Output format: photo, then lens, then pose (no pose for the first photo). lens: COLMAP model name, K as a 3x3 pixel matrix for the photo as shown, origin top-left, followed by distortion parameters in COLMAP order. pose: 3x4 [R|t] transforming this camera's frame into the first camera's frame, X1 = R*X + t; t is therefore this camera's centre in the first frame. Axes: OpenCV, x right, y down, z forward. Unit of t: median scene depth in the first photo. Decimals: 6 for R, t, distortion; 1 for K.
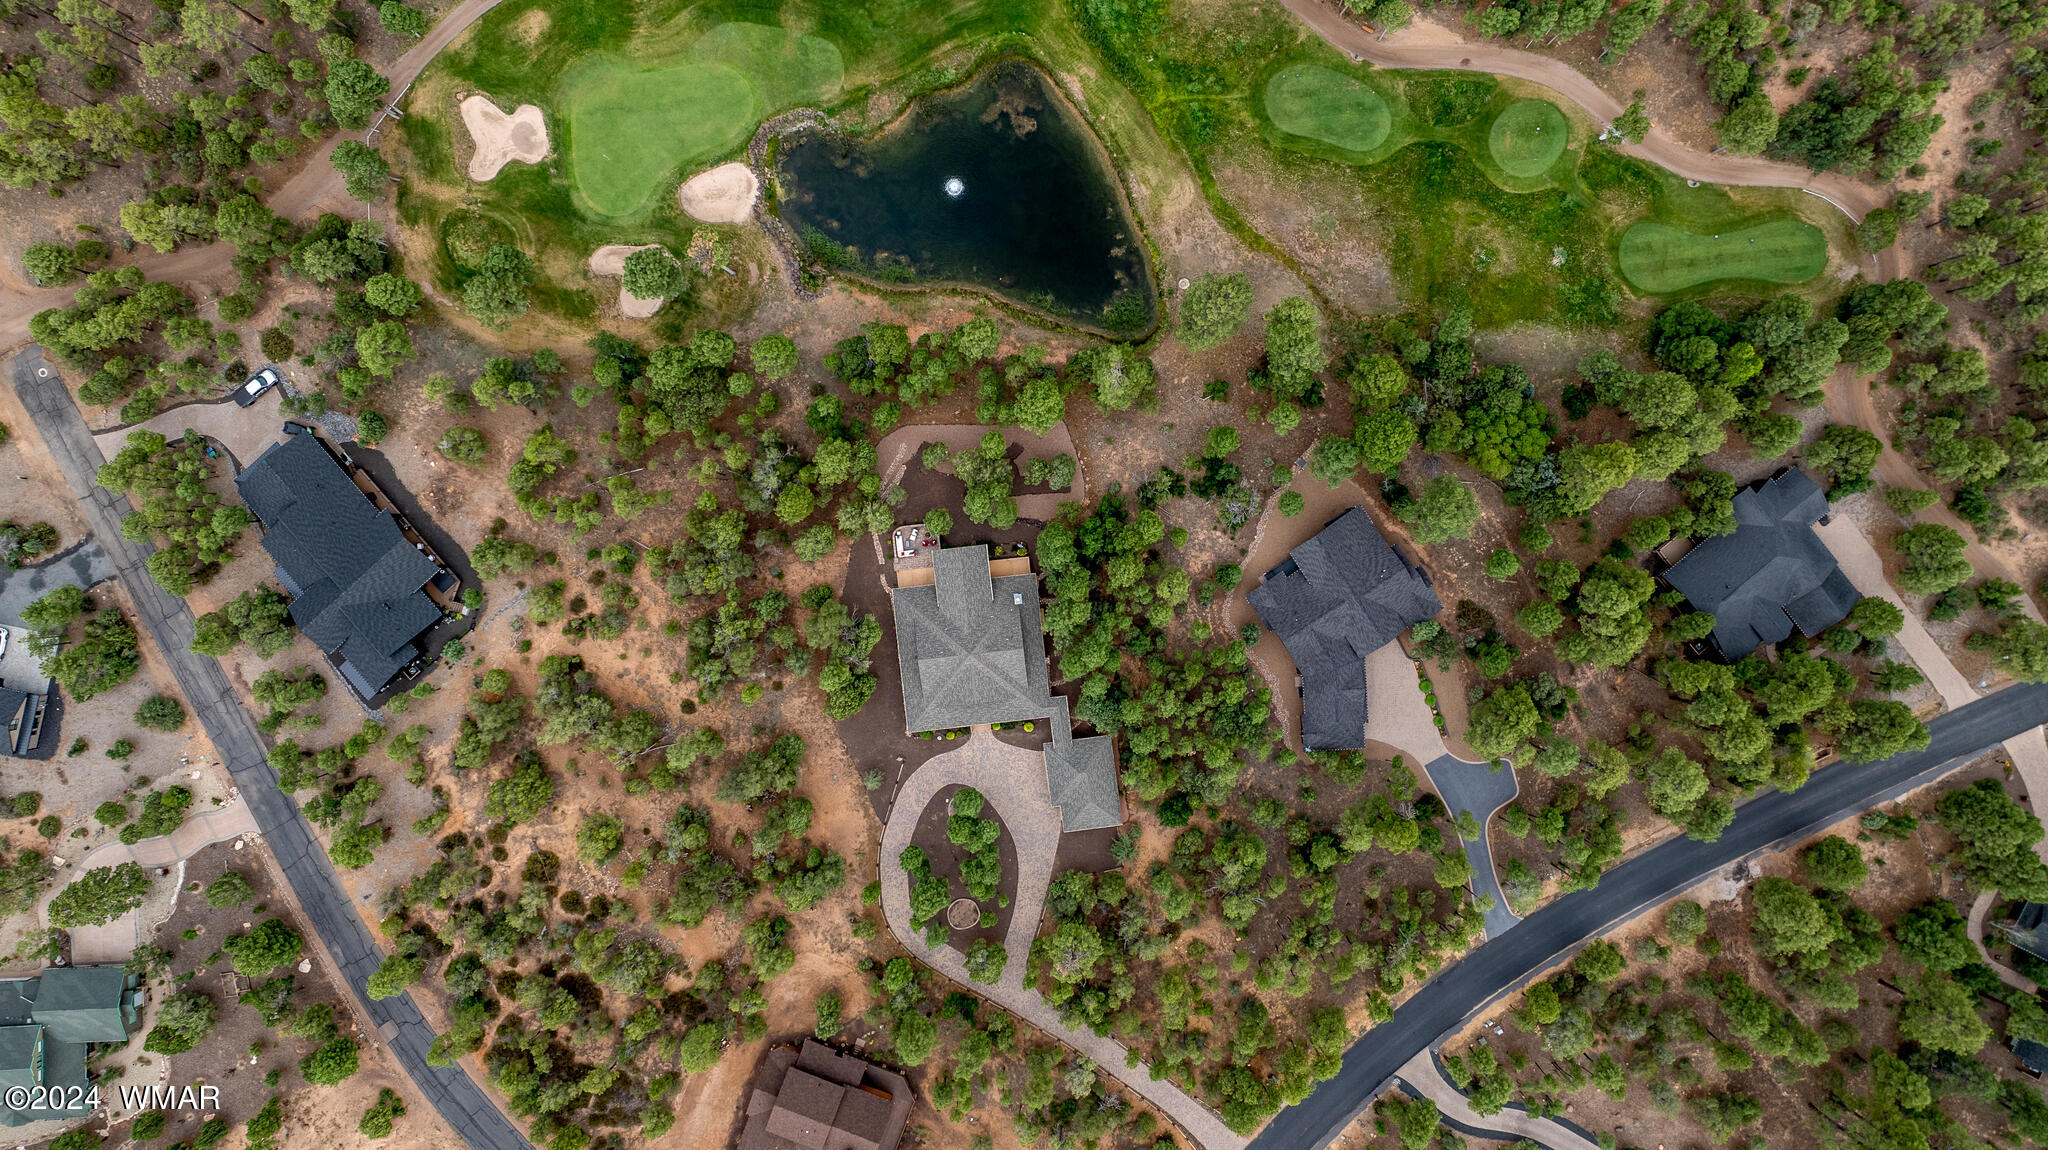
lens RADIAL K [[1470.9, 0, 1028.5], [0, 1470.9, 552.0], [0, 0, 1]] dist [-0.003102, 0.004450]
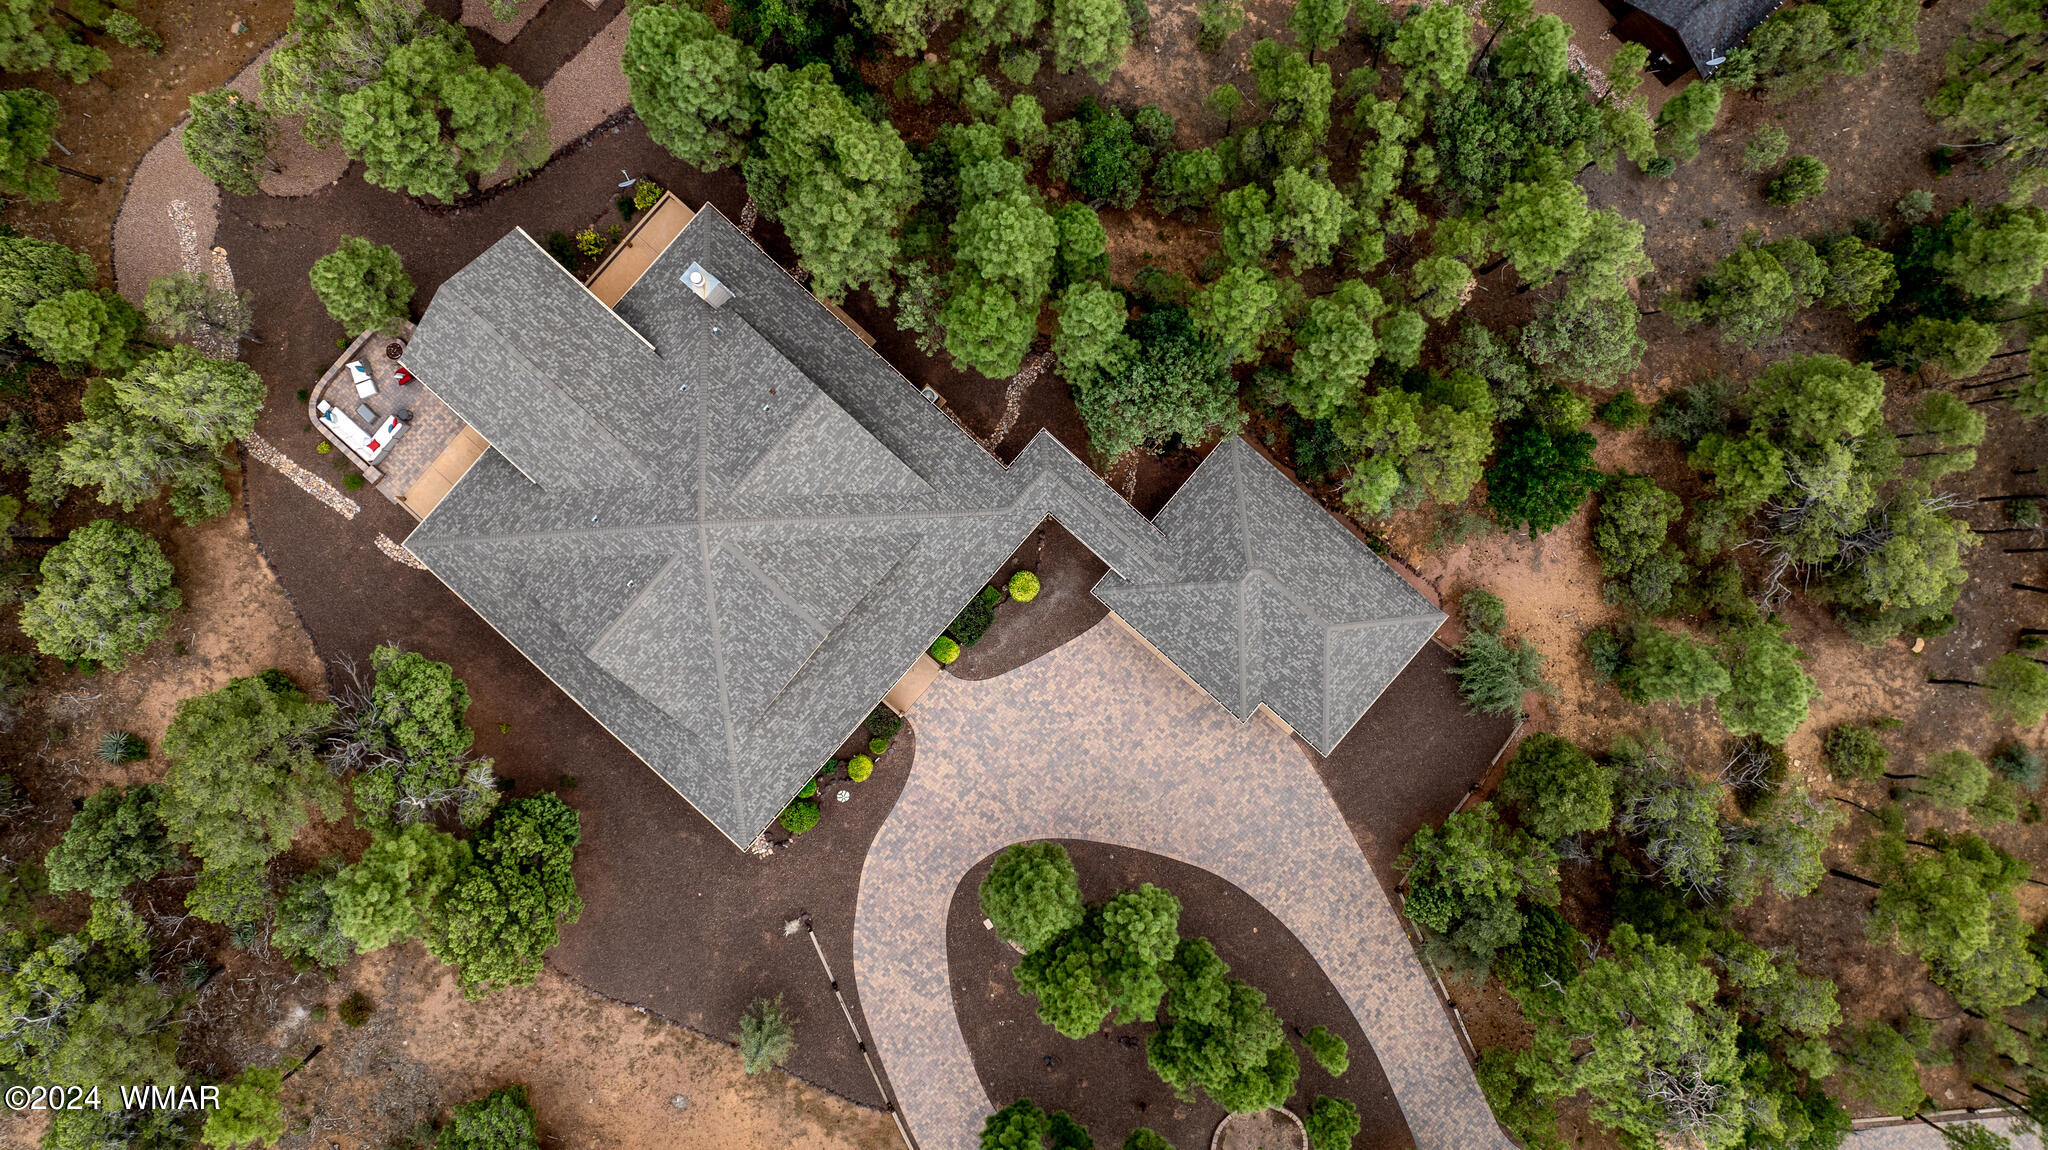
lens RADIAL K [[1470.9, 0, 1028.5], [0, 1470.9, 552.0], [0, 0, 1]] dist [-0.003102, 0.004450]
pose [[0.746259, -0.665562, 0.011148, 0.002177], [0.665611, 0.746298, -0.000897, 0.115530], [-0.007723, 0.008089, 0.999937, 0.685718]]
